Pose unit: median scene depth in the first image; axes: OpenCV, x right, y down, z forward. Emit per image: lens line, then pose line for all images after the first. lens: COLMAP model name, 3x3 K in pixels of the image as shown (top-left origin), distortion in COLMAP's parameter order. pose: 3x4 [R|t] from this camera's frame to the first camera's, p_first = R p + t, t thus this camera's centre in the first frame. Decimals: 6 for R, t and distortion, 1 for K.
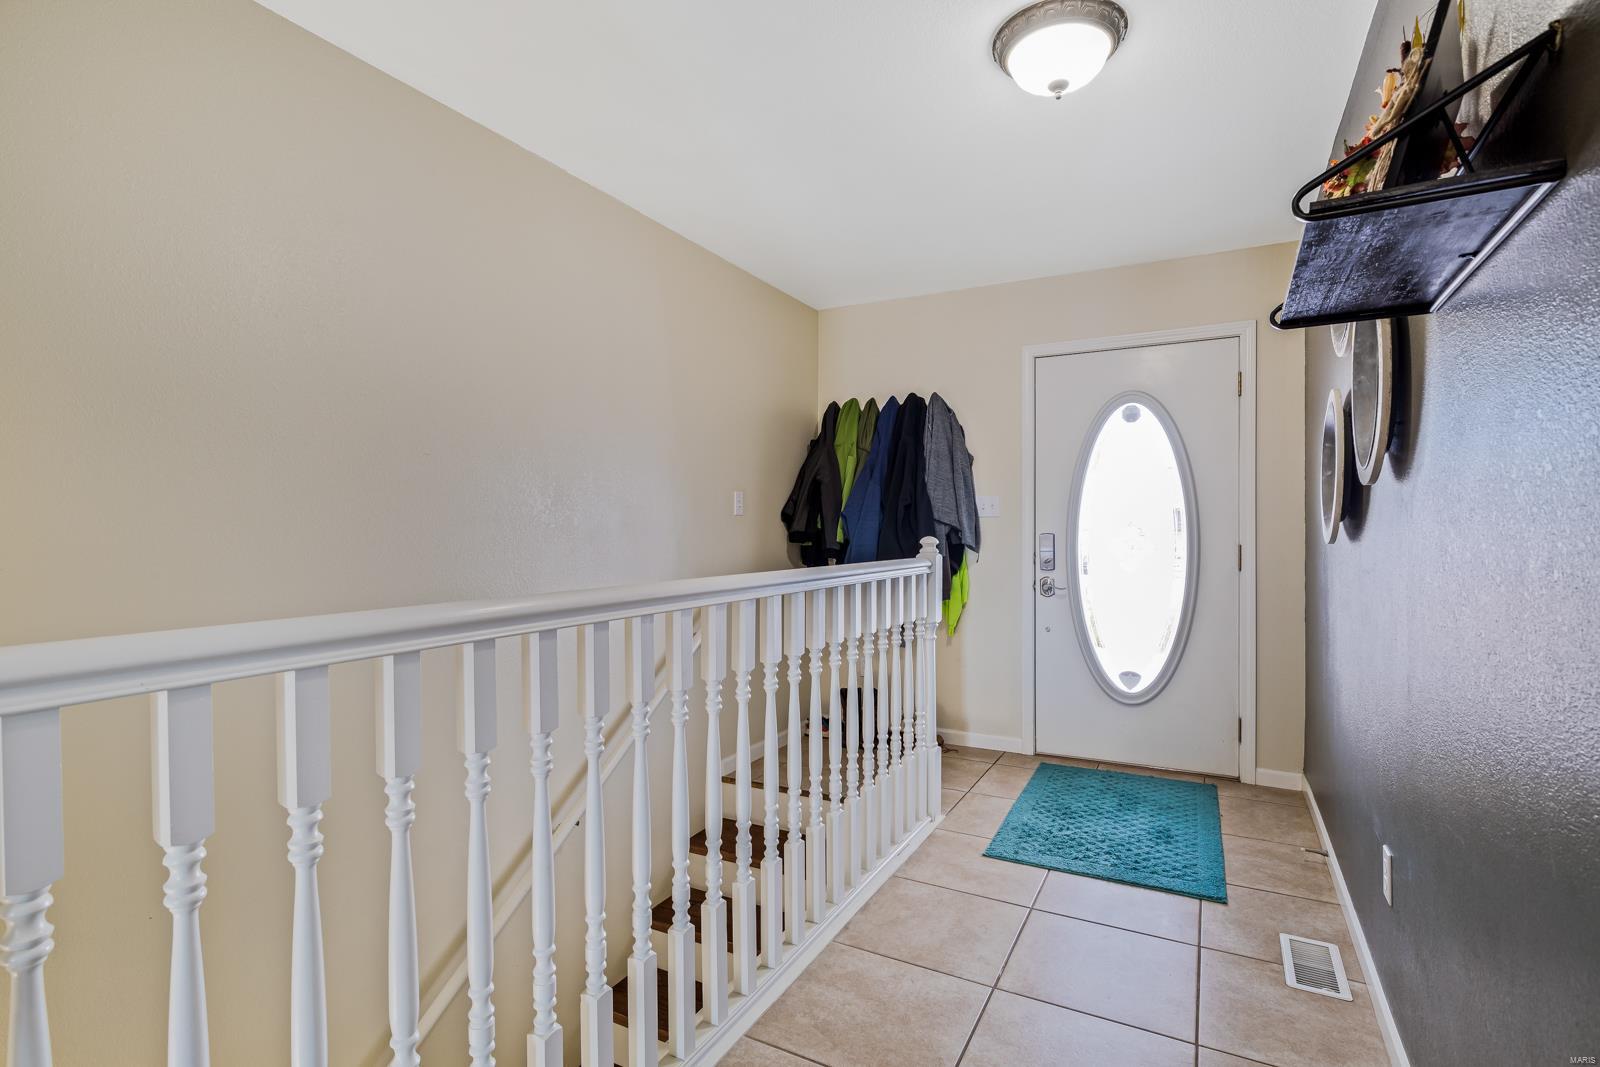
lens RADIAL K [[789.6, 0, 805.9], [0, 789.6, 541.4], [0, 0, 1]] dist [0.000701, 0.000102]
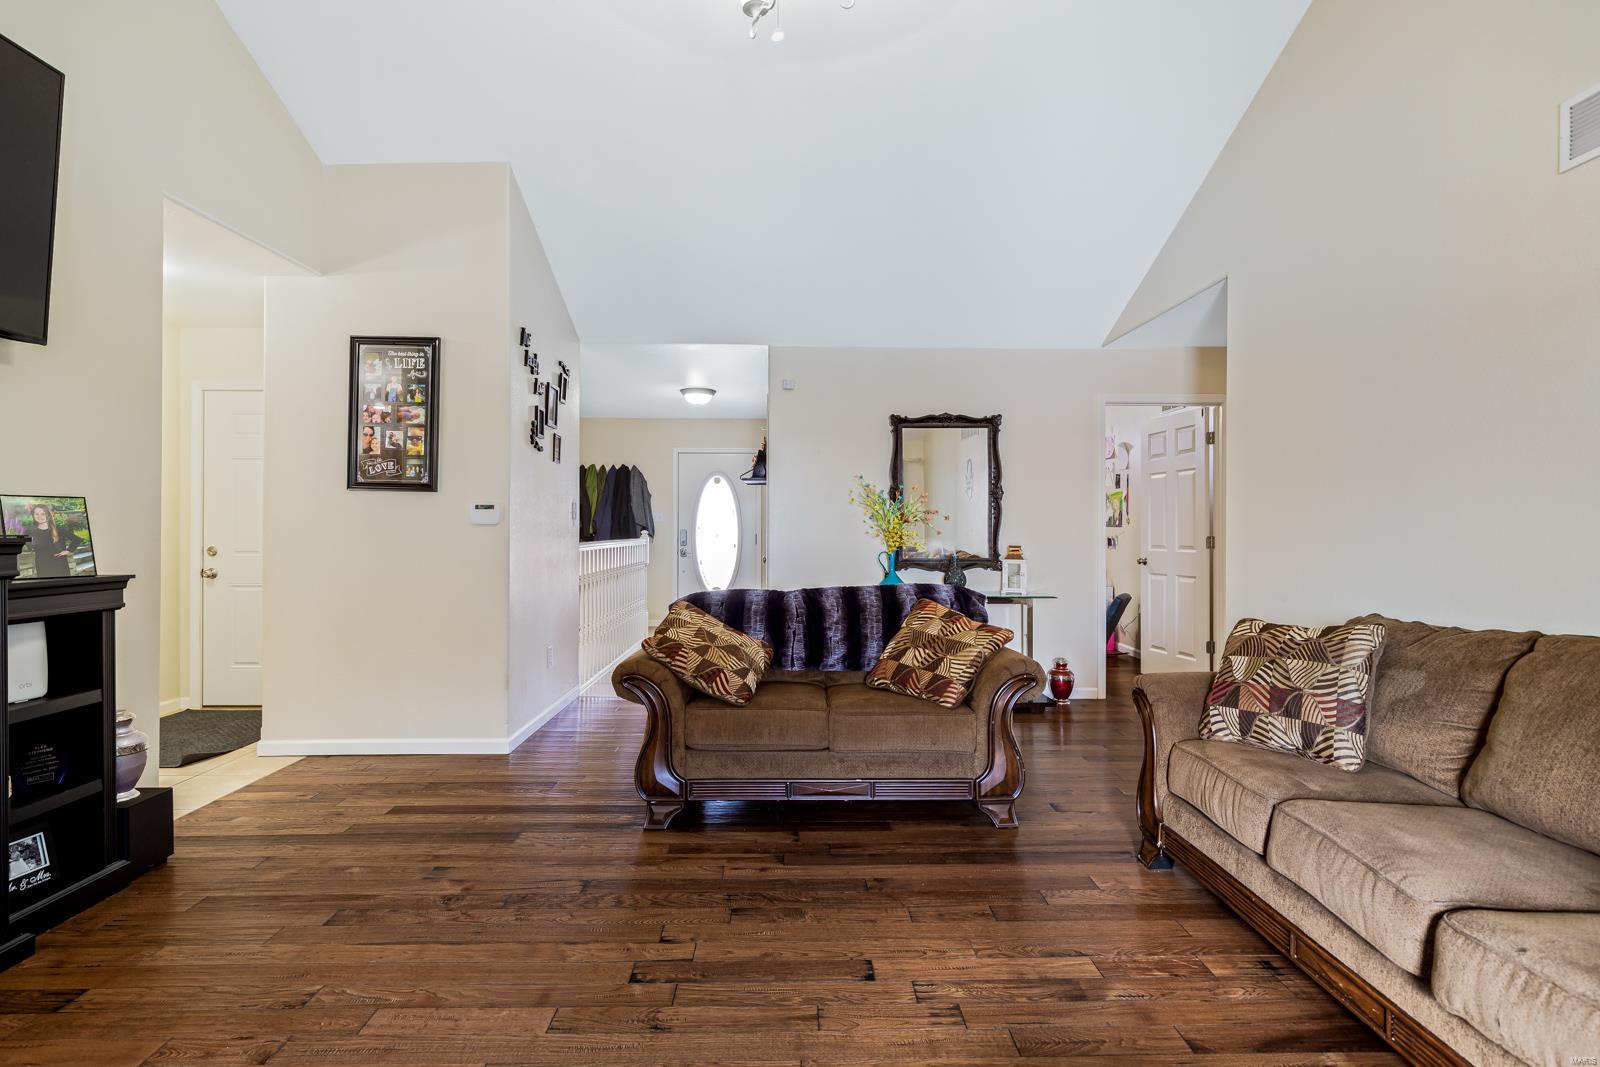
lens RADIAL K [[811.9, 0, 799.2], [0, 811.9, 530.7], [0, 0, 1]] dist [0.001541, -0.001015]
pose [[0.888539, 0.001656, 0.458799, -0.474453], [0.001884, 0.999972, -0.007257, 0.011082], [-0.458798, 0.007313, 0.888511, -1.243009]]
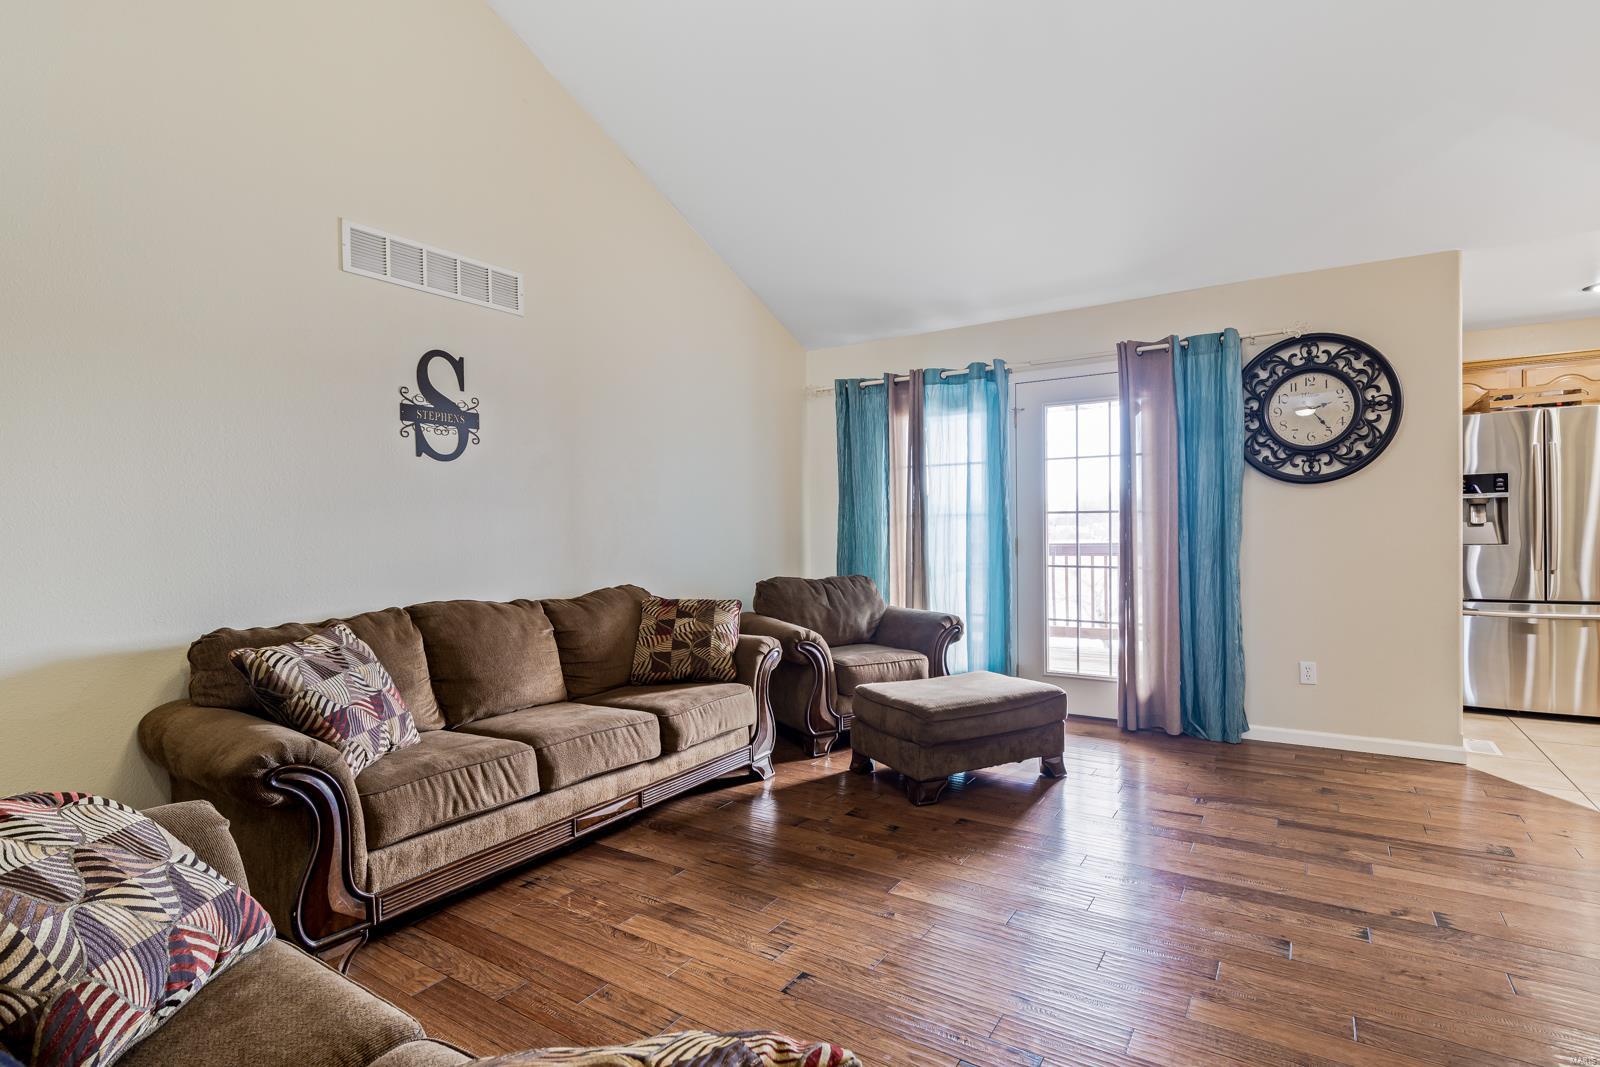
lens RADIAL K [[789.6, 0, 801.3], [0, 789.6, 543.8], [0, 0, 1]] dist [0.000701, 0.000102]
pose [[-0.992629, 0.016101, 0.120121, -0.258353], [0.020297, 0.999223, 0.033792, -0.001290], [-0.119484, 0.035981, -0.992184, -0.301422]]
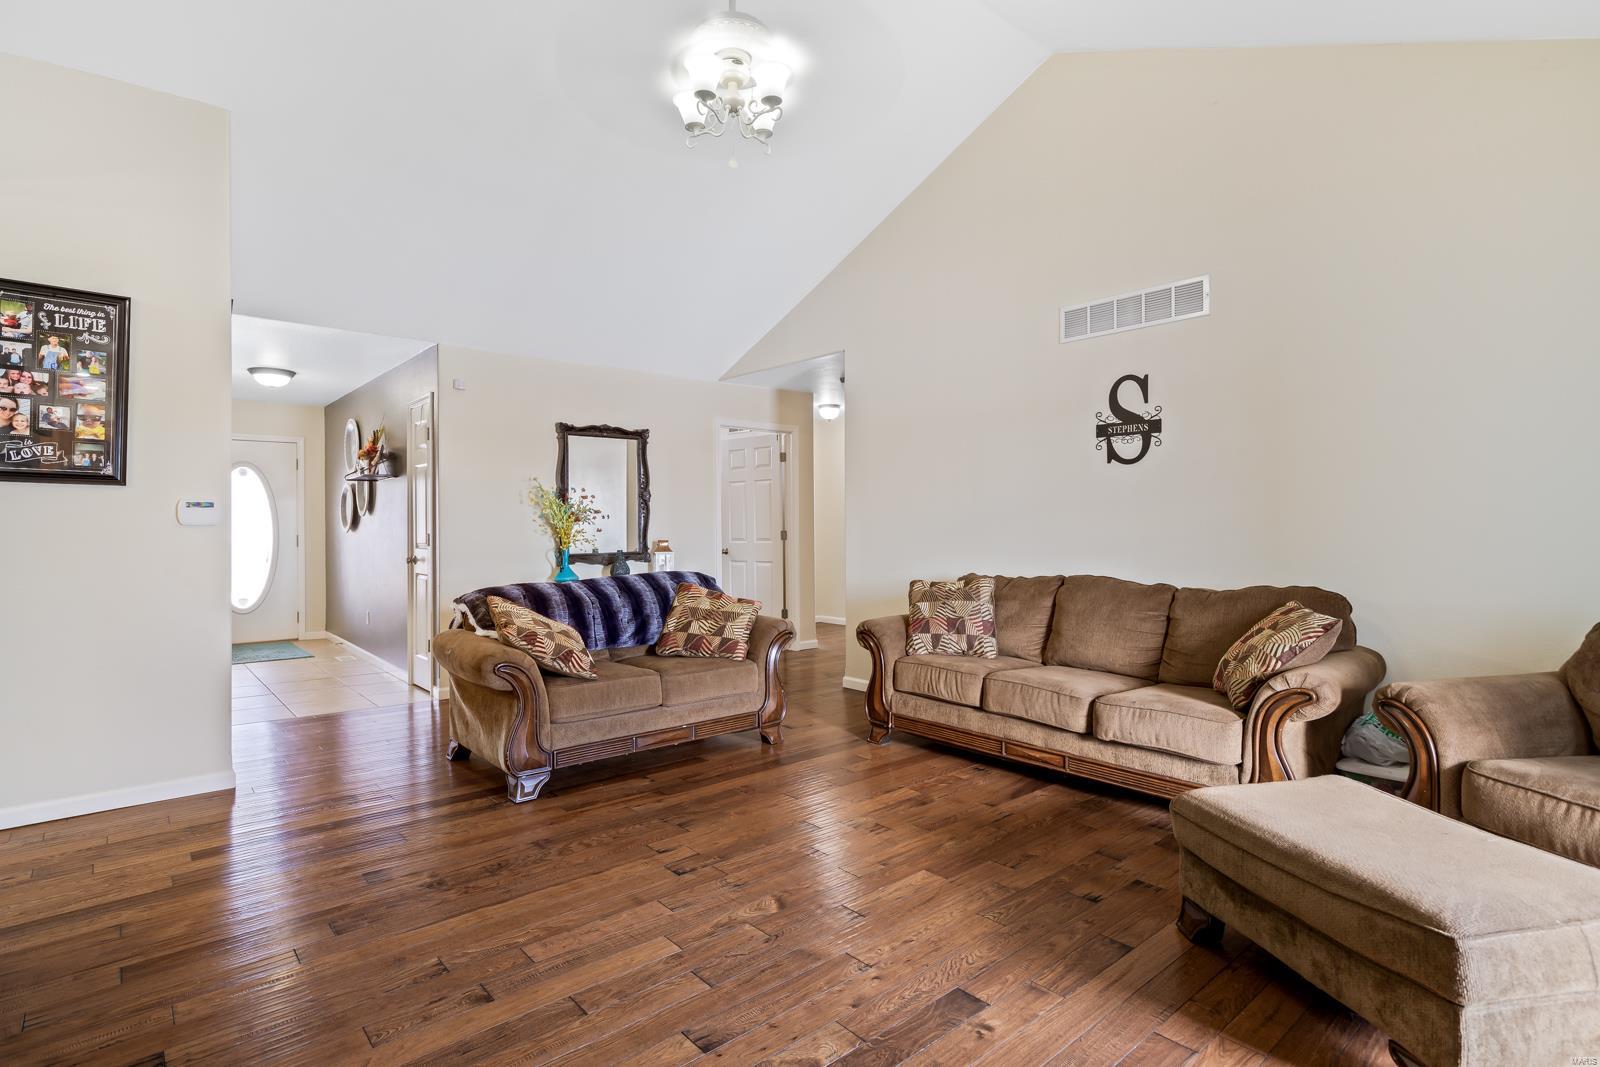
lens RADIAL K [[811.9, 0, 802.8], [0, 811.9, 529.1], [0, 0, 1]] dist [0.001541, -0.001015]
pose [[0.389571, -0.005456, 0.920980, -0.910311], [0.015562, 0.999879, -0.000659, 0.010007], [-0.920865, 0.014589, 0.389609, -1.092164]]
